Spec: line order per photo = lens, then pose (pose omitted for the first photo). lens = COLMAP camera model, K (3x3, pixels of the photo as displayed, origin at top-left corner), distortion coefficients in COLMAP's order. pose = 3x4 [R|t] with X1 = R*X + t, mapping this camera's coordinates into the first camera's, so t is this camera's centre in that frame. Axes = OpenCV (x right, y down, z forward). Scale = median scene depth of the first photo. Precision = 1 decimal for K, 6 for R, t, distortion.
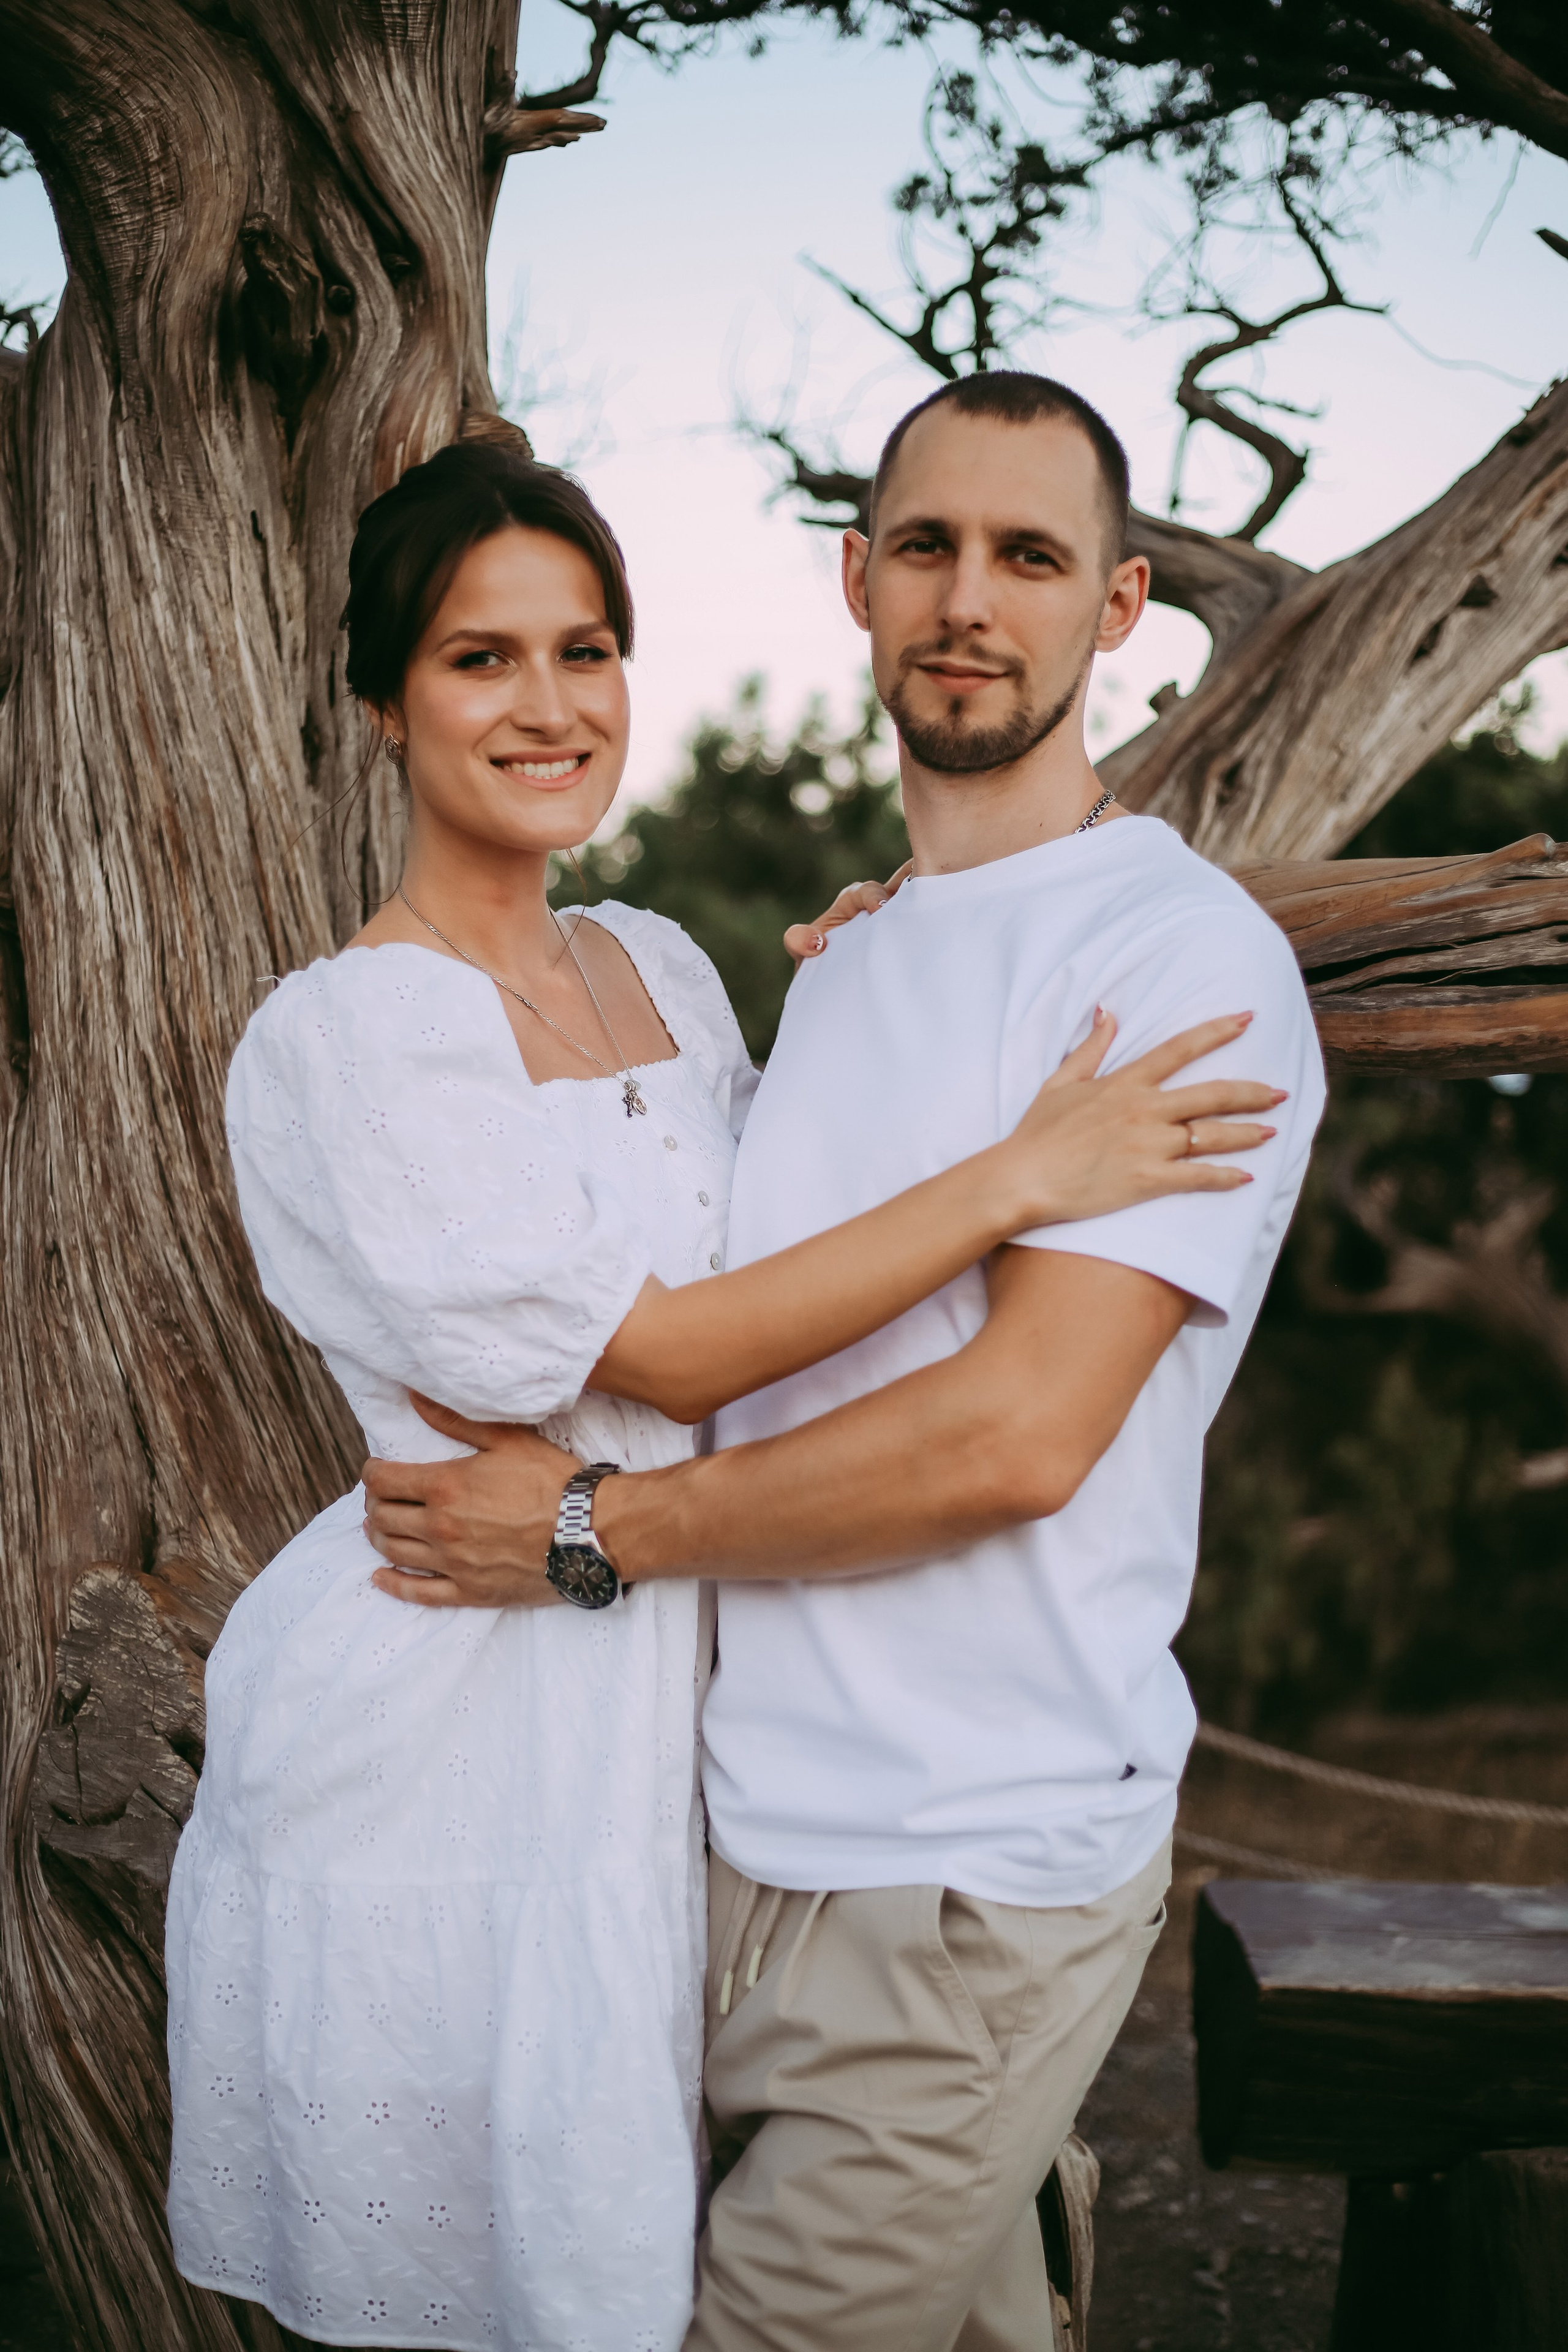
lens RADIAL K [[3485.9, 0, 787.0], [0, 3485.9, 1169.4], [0, 0, 1]] dist [-0.094815, -0.111121]
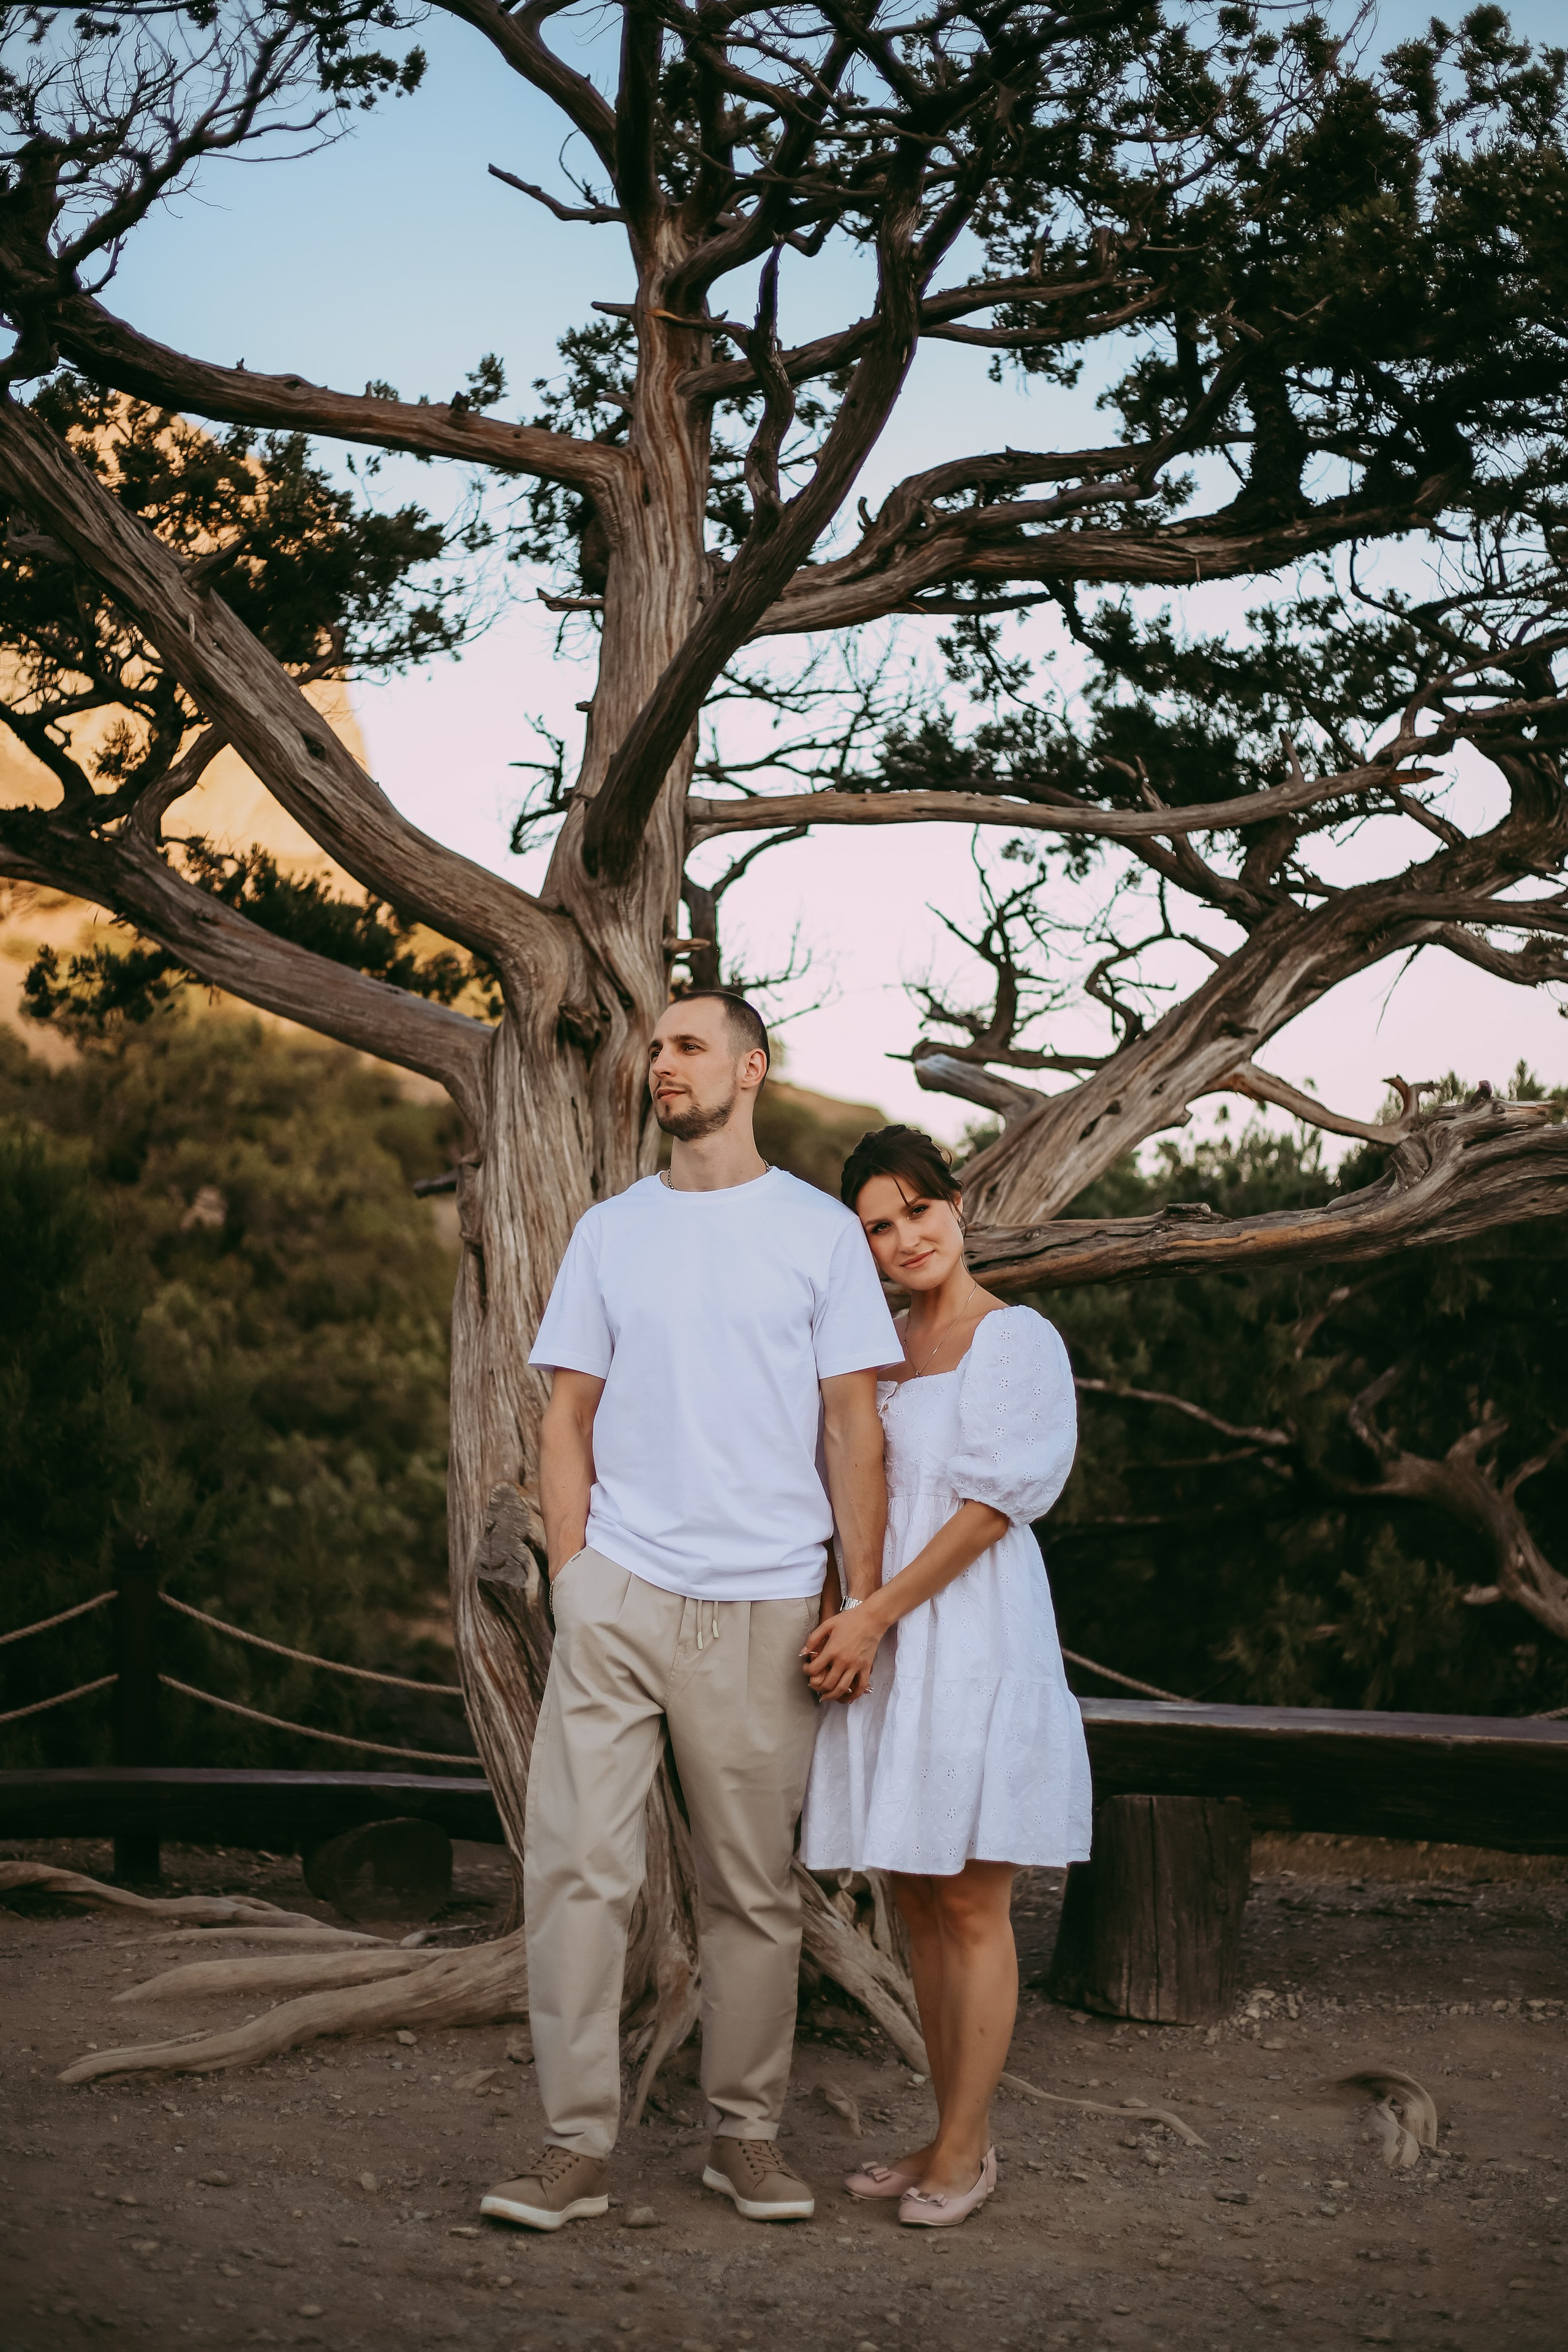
lens RADIAL K [[3485.9, 0, 787.0], [0, 3485.9, 1169.4], [0, 0, 1]] dist [-0.094815, -0.111121]
pose [[0.984341, -0.004108, -0.176226, 0.481240], [-0.012254, 0.995715, -0.091654, 0.108790], [0.175848, 0.092379, 0.980073, -1.592389]]
